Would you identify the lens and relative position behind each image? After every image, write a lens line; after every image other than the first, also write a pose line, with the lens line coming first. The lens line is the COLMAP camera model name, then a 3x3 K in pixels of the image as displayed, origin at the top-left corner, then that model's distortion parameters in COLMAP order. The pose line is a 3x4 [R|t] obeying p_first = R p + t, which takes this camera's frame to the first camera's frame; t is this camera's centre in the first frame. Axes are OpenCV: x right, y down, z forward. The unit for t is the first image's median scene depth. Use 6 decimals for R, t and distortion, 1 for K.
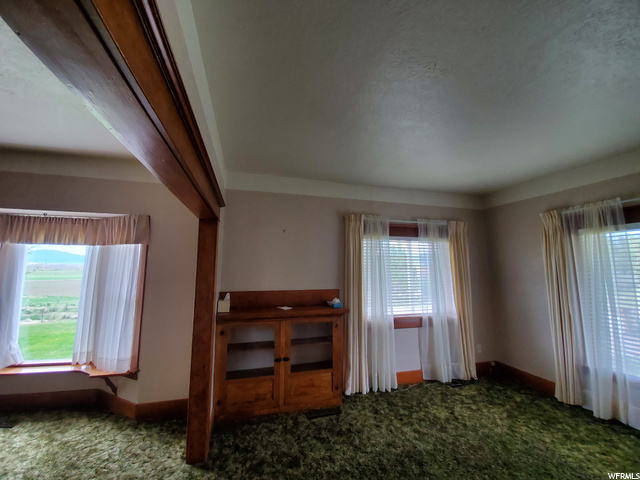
lens RADIAL K [[253.6, 0, 318.4], [0, 253.6, 235.1], [0, 0, 1]] dist [0.011197, -0.013541]
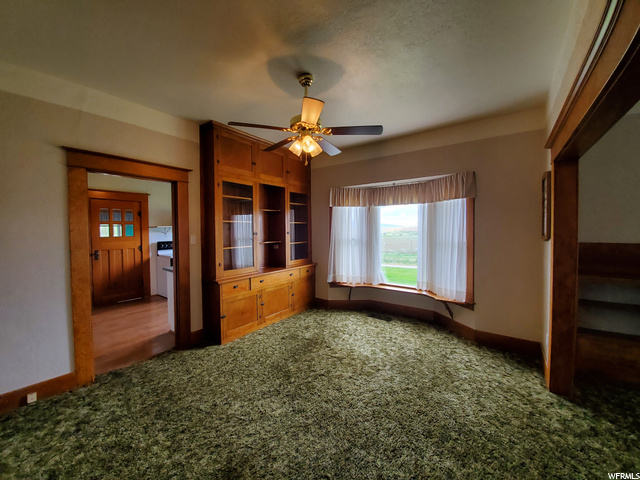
lens RADIAL K [[253.6, 0, 318.4], [0, 253.6, 235.1], [0, 0, 1]] dist [0.011197, -0.013541]
pose [[0.621224, 0.012237, -0.783537, -0.228993], [0.106707, 0.989244, 0.100052, 0.015692], [0.776334, -0.145763, 0.613237, -0.261091]]
